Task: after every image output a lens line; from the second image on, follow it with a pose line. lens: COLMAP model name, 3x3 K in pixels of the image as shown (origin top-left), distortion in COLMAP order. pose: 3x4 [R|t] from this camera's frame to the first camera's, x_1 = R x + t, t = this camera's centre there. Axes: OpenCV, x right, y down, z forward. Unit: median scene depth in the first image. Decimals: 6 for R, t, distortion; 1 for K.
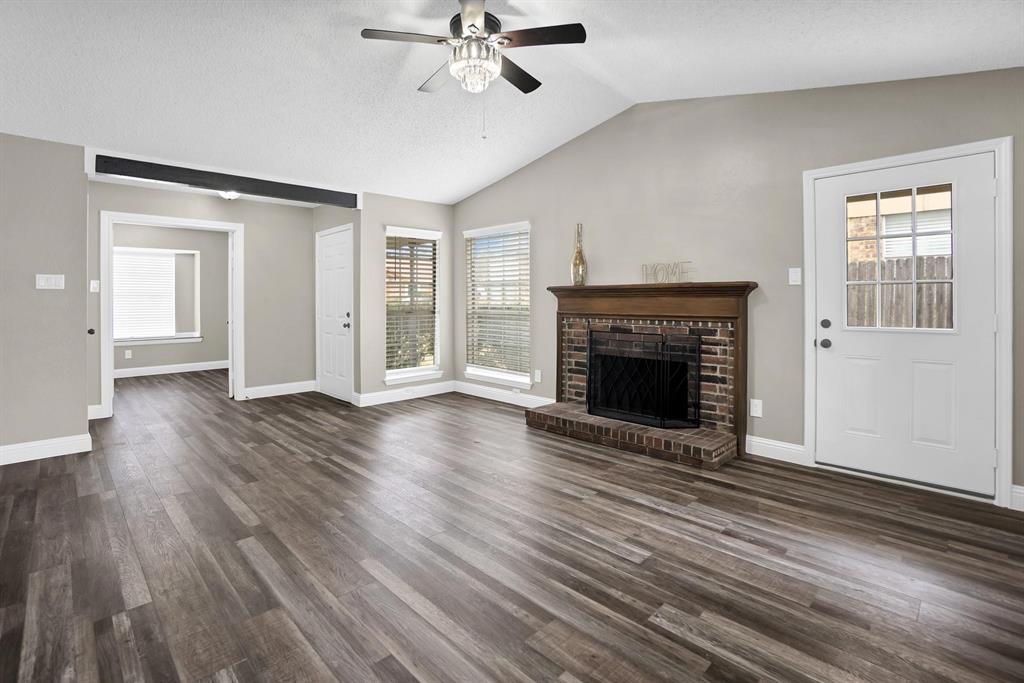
lens RADIAL K [[474.1, 0, 491.8], [0, 474.1, 301.3], [0, 0, 1]] dist [-0.048446, -0.000179]
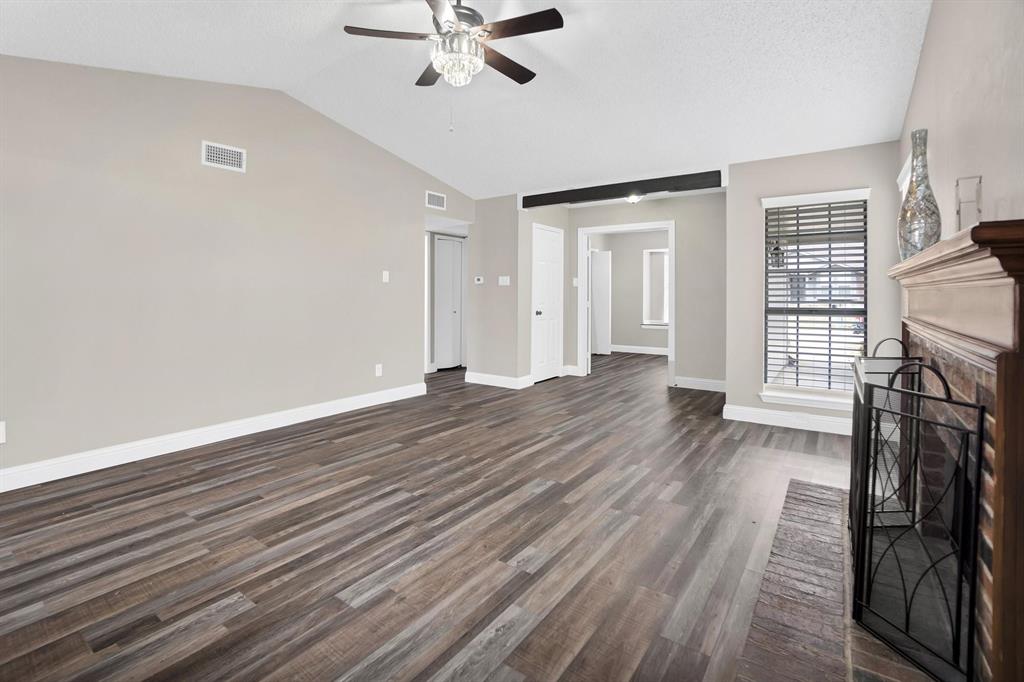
lens RADIAL K [[479.3, 0, 510.0], [0, 479.3, 293.9], [0, 0, 1]] dist [-0.037624, 0.000609]
pose [[0.190724, 0.006776, -0.981620, 0.699876], [-0.004217, 0.999973, 0.006083, -0.006401], [0.981635, 0.002980, 0.190747, 0.648596]]
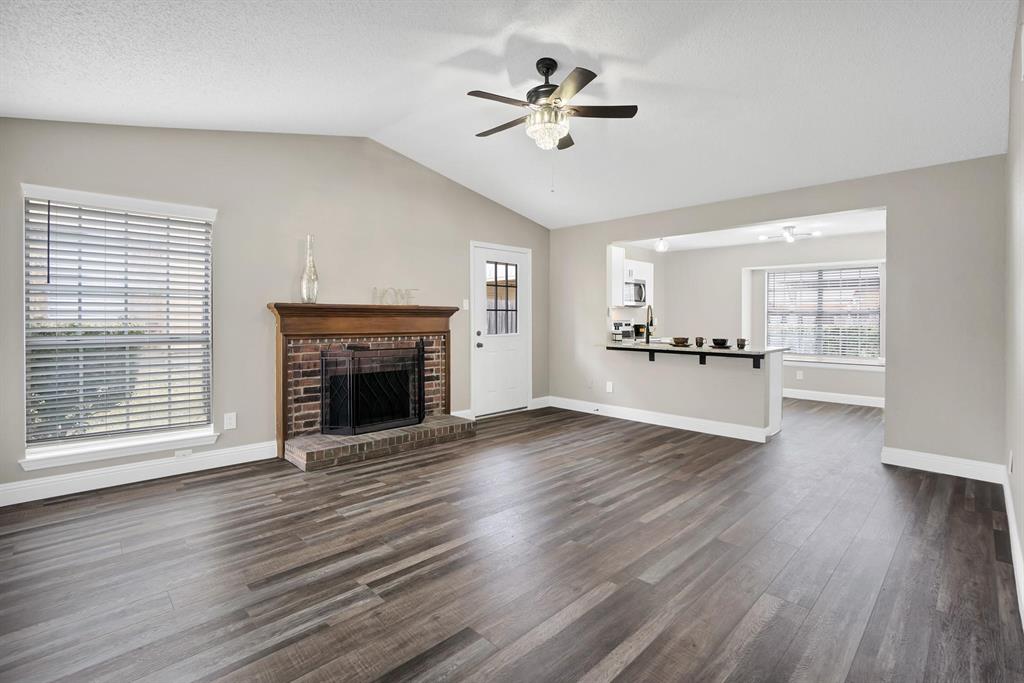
lens RADIAL K [[475.3, 0, 513.5], [0, 475.3, 324.5], [0, 0, 1]] dist [-0.050143, -0.000025]
pose [[-0.010078, -0.011021, 0.999888, -0.892099], [-0.000153, 0.999939, 0.011020, -0.003403], [-0.999949, -0.000042, -0.010079, 0.778616]]
